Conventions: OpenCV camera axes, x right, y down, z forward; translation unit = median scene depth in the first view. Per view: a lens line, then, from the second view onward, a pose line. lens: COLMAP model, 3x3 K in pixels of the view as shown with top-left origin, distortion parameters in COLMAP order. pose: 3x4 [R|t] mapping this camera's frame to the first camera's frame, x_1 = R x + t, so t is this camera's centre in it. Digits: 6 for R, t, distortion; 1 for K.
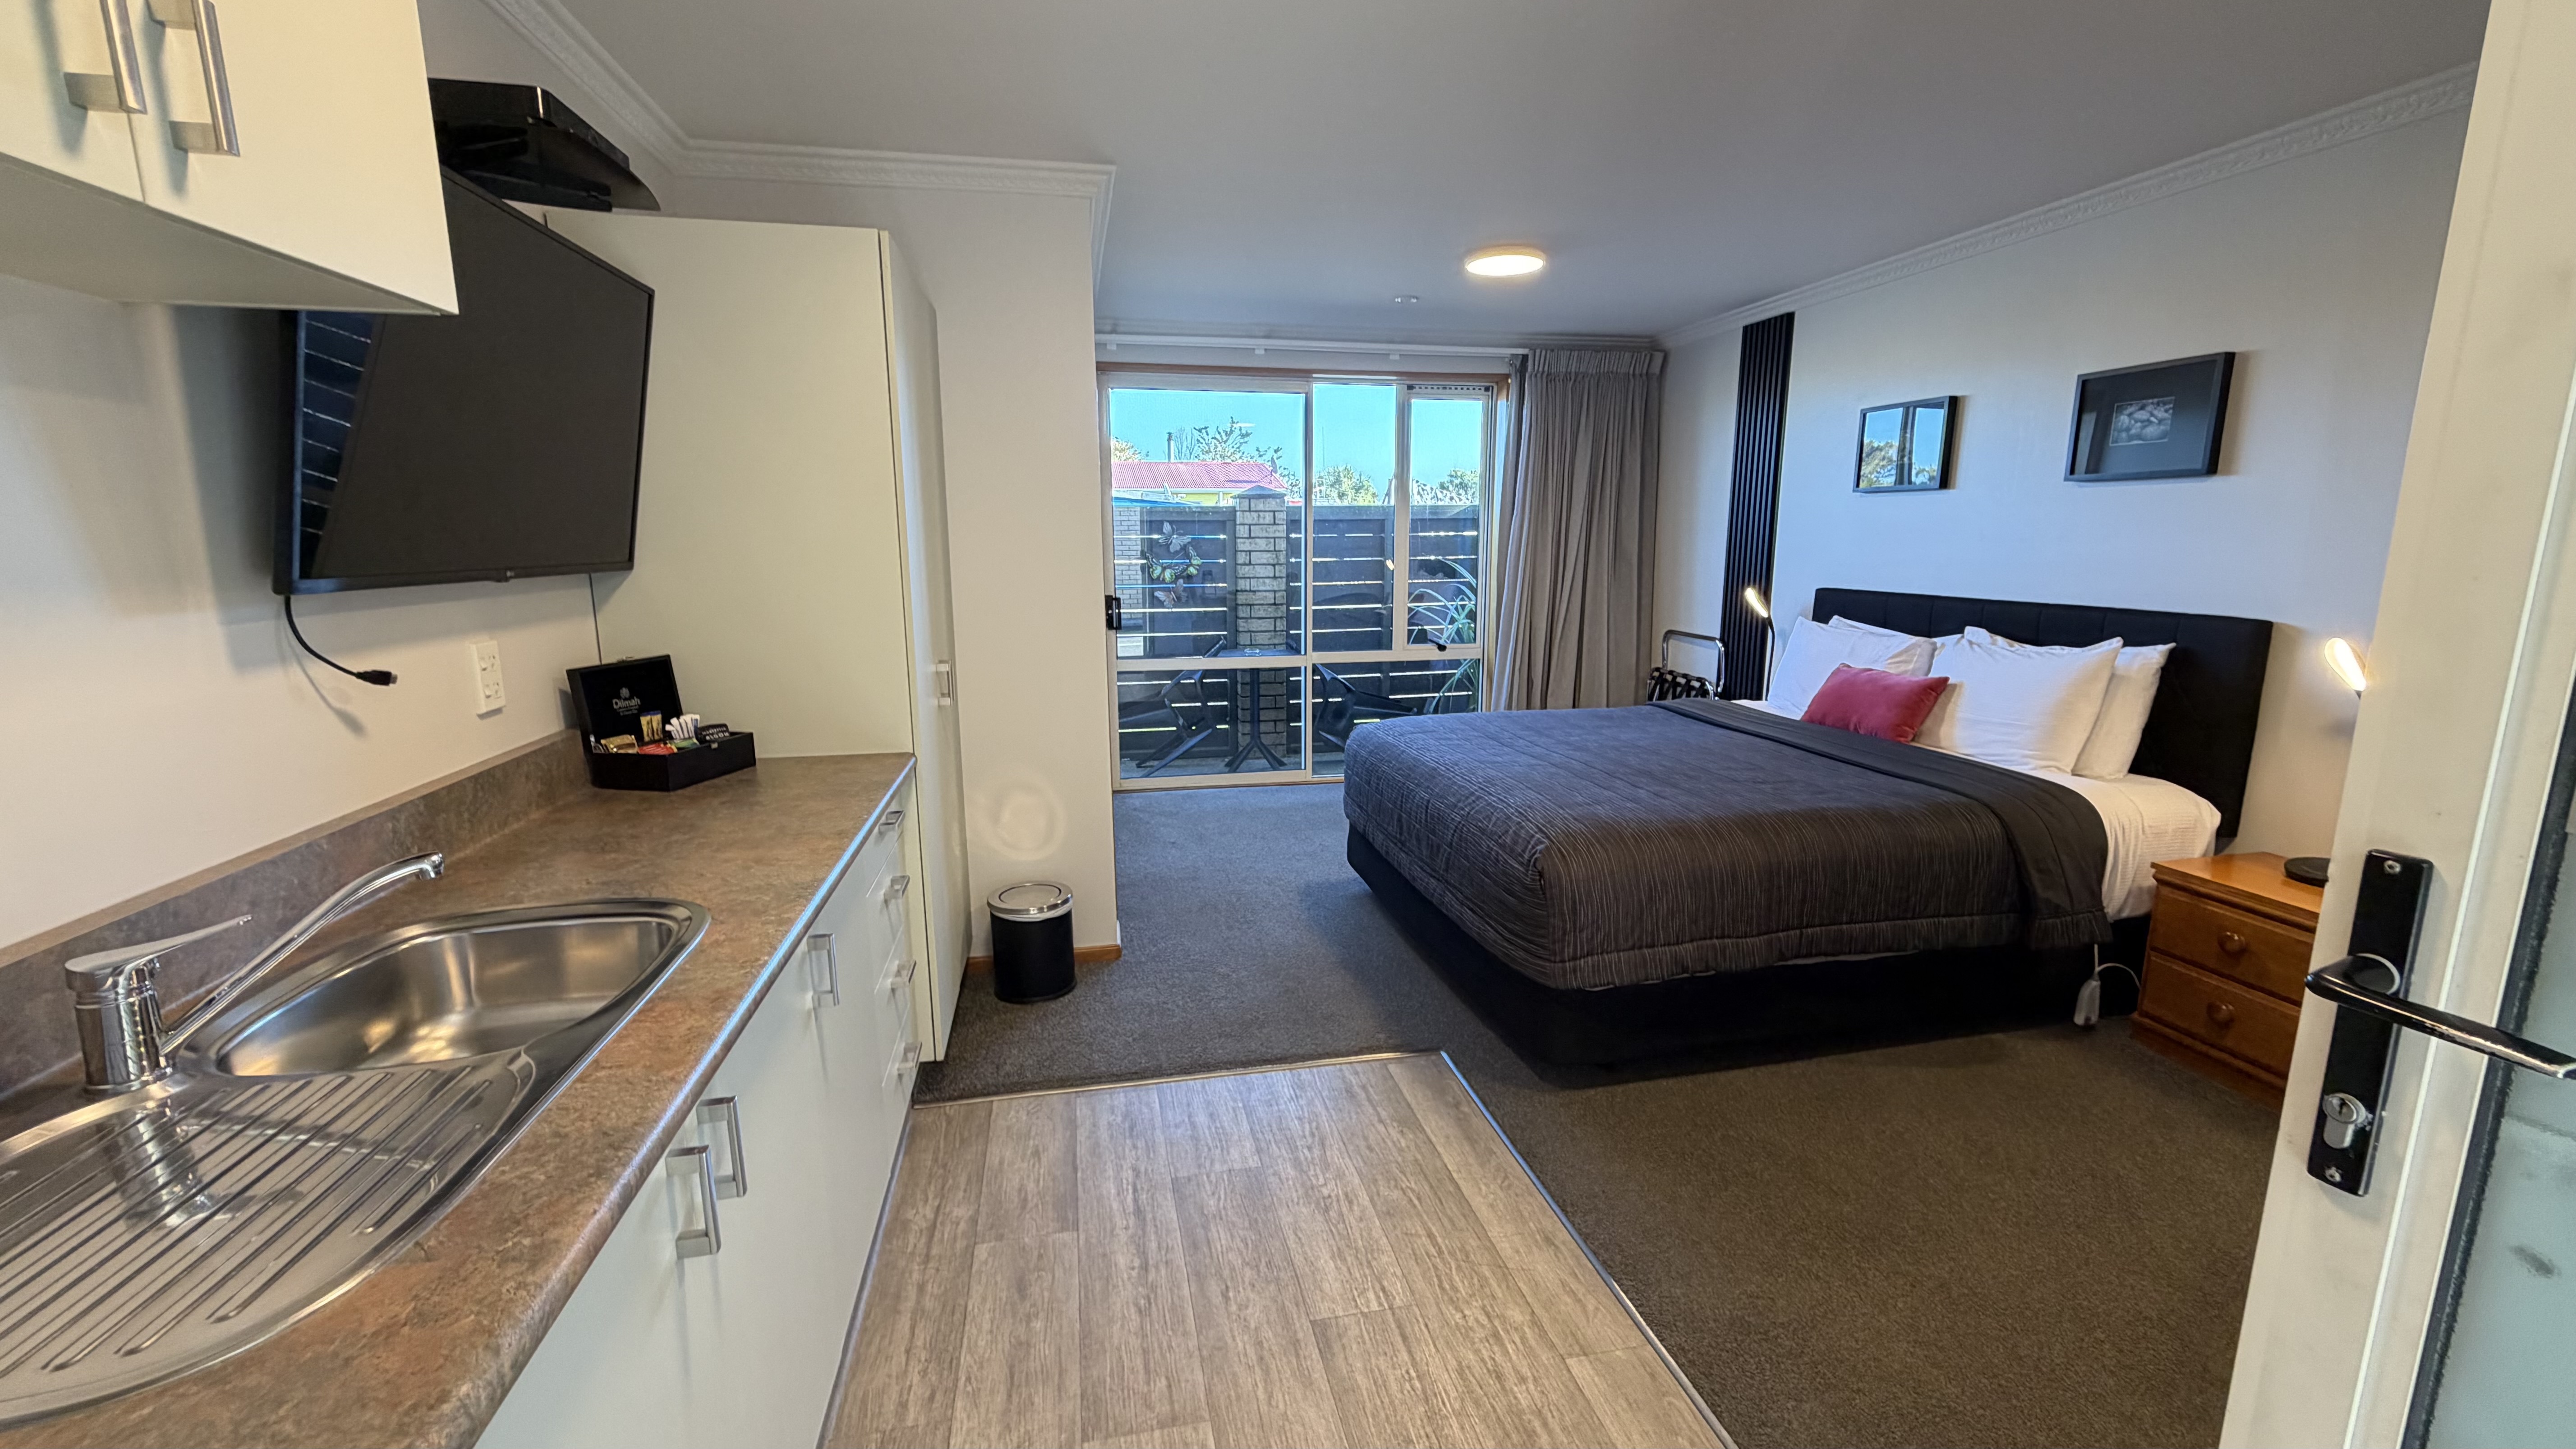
lens RADIAL K [[1048.1, 0, 1288.0], [0, 1048.1, 724.5], [0, 0, 1]] dist [0.002007, 0.000130]
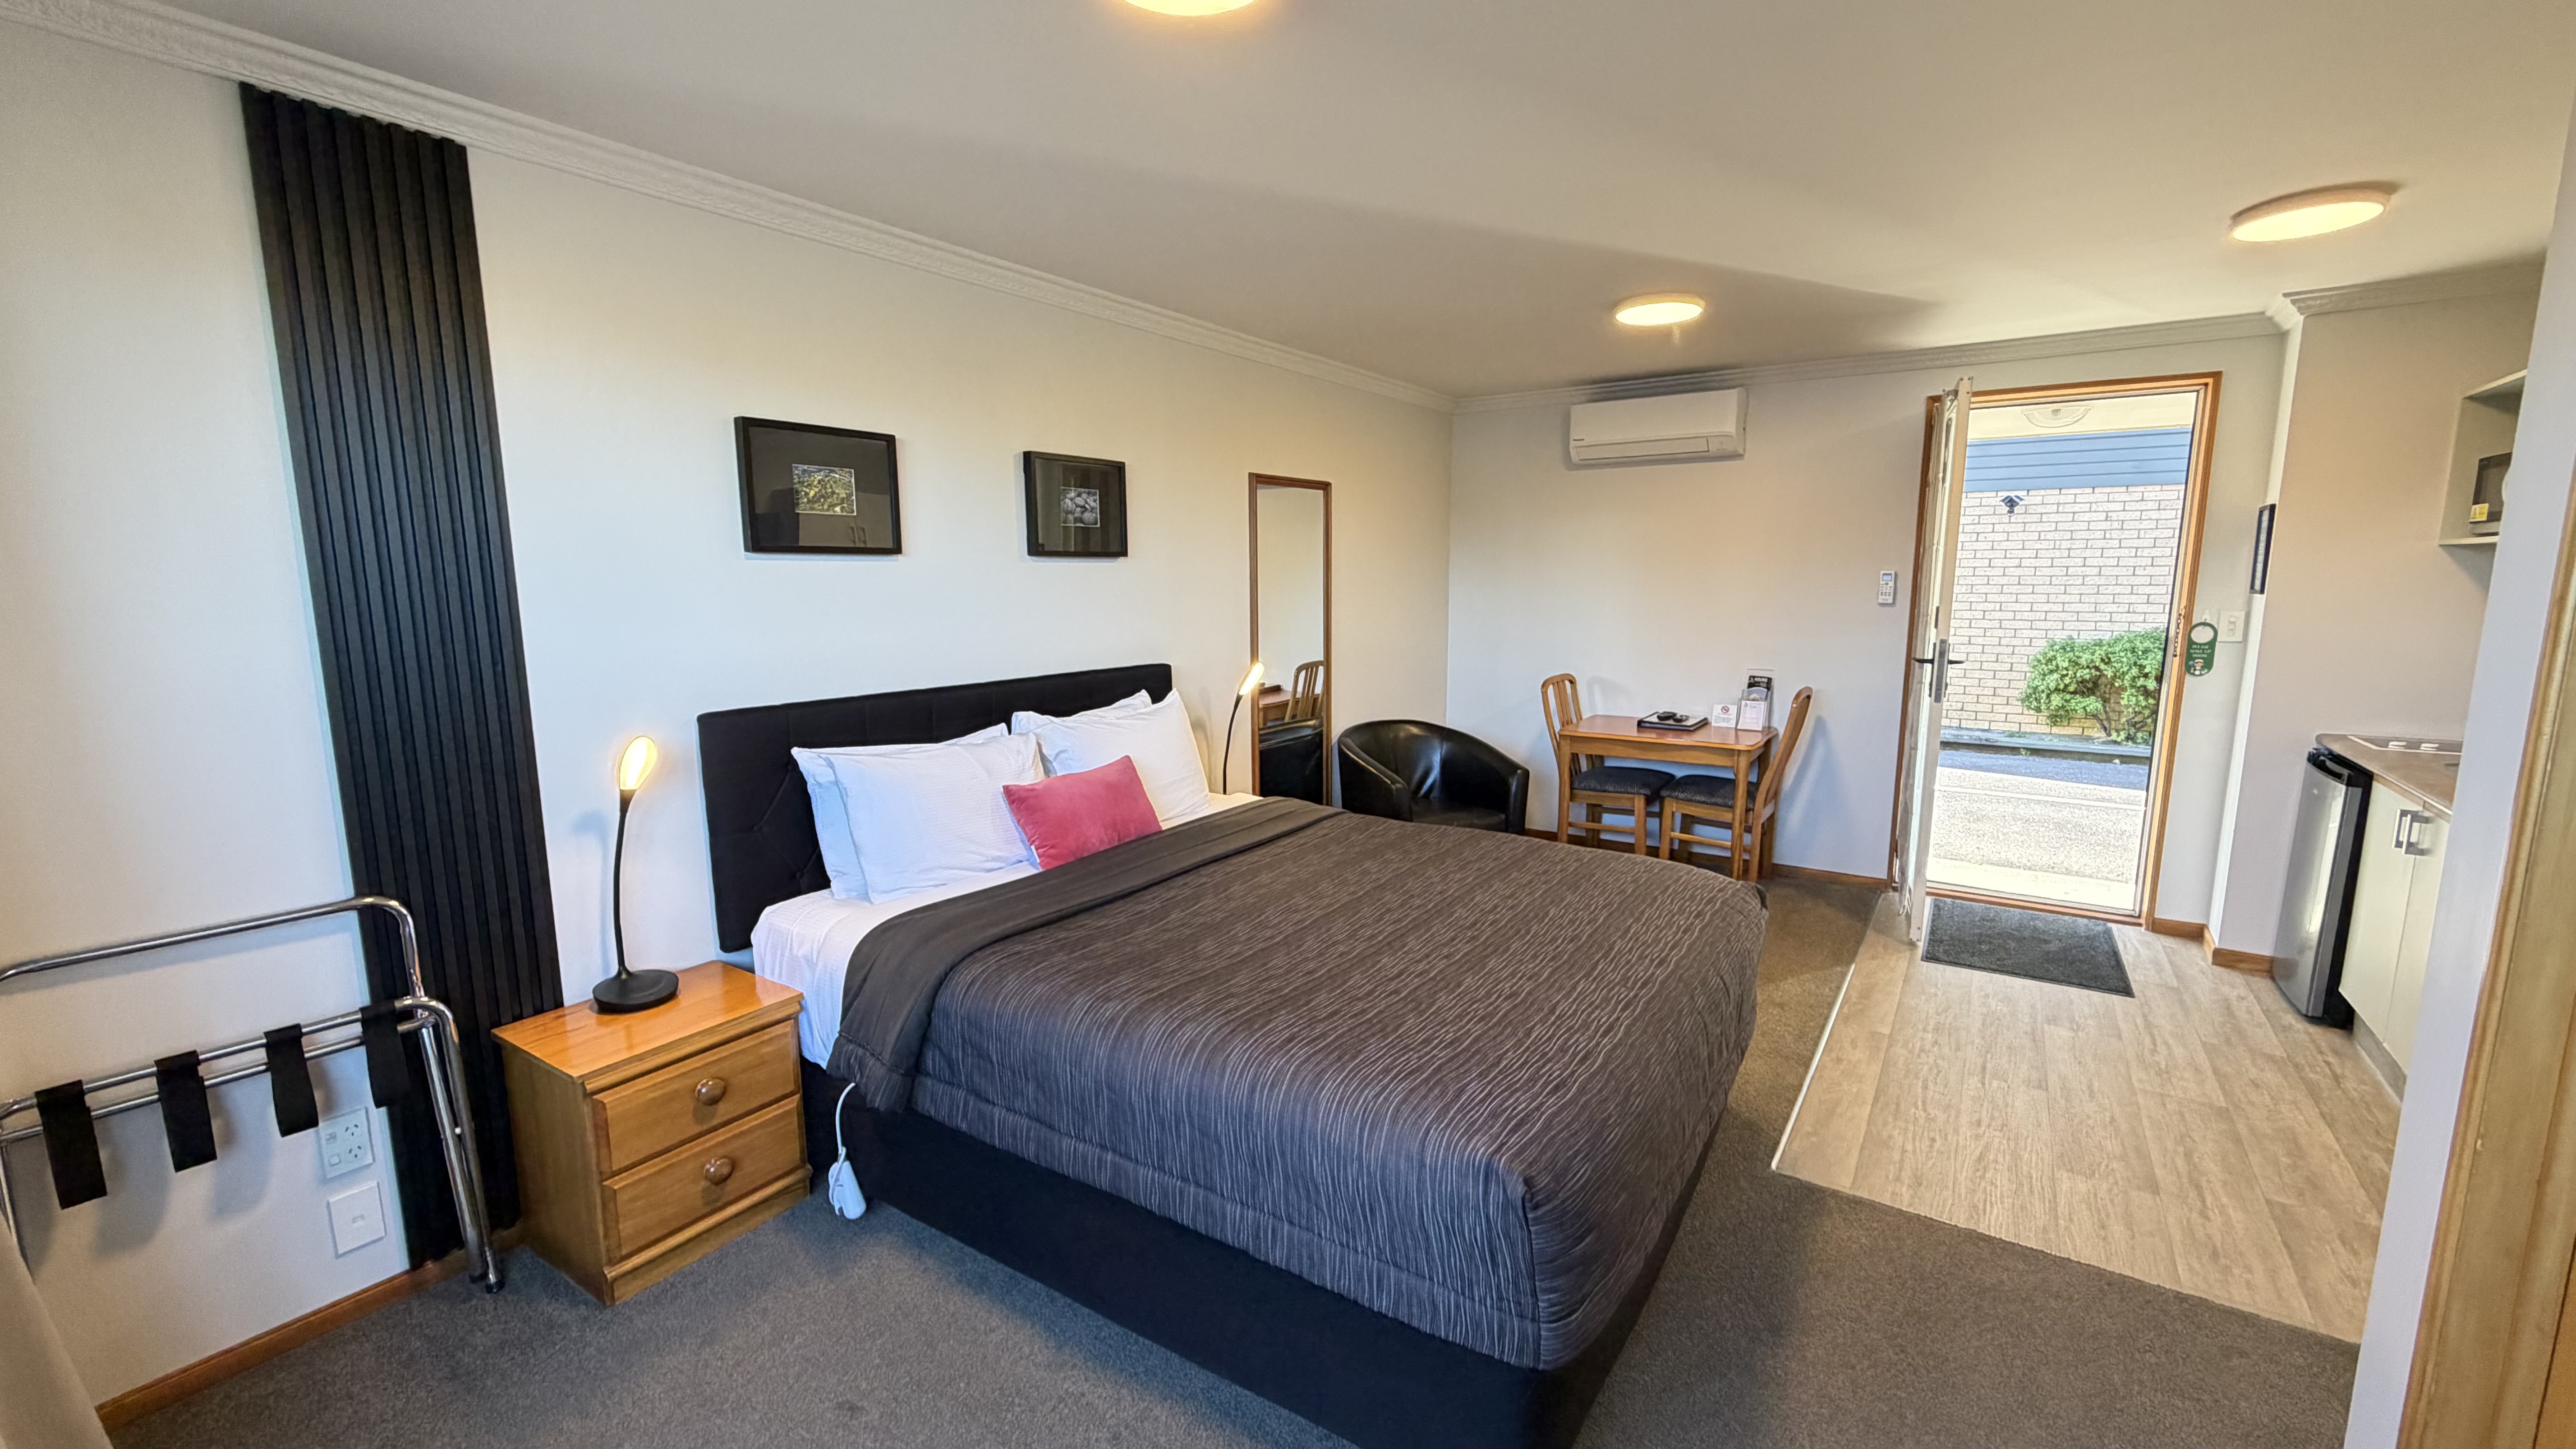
lens RADIAL K [[1048.1, 0, 1288.0], [0, 1048.1, 724.5], [0, 0, 1]] dist [0.002007, 0.000130]
pose [[-0.690269, -0.092706, 0.717590, -0.167812], [0.143365, 0.954571, 0.261229, -0.331888], [-0.709208, 0.283196, -0.645619, 1.652856]]
